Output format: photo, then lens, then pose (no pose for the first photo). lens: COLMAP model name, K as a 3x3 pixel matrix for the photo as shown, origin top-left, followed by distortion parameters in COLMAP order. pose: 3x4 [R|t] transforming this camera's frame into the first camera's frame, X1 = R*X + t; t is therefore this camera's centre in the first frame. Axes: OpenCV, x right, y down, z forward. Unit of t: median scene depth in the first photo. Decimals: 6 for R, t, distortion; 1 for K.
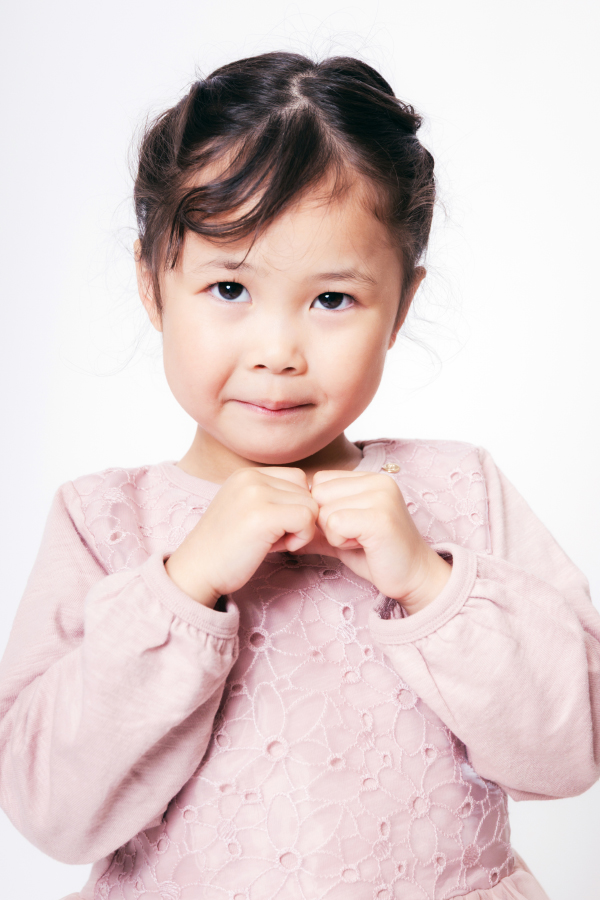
lens RADIAL K [[1176.2, 0, 300.0], [0, 1176.2, 450.0], [0, 0, 1]] dist [-0.009730, -1.484061]
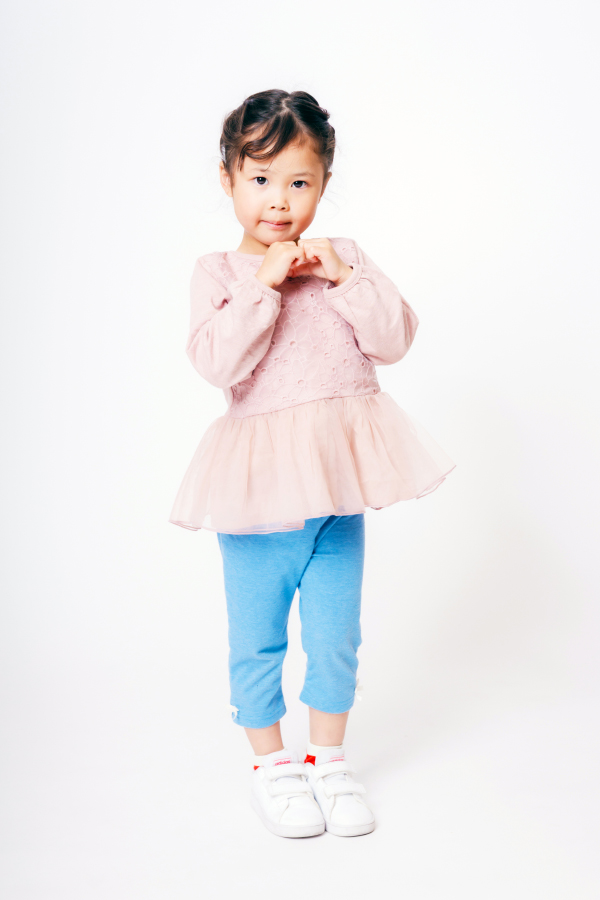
lens RADIAL K [[1176.2, 0, 300.0], [0, 1176.2, 450.0], [0, 0, 1]] dist [-0.009730, -1.484061]
pose [[0.977193, -0.064065, 0.202457, -0.562074], [0.050115, 0.996050, 0.073301, 0.288294], [-0.206353, -0.061484, 0.976544, -1.676811]]
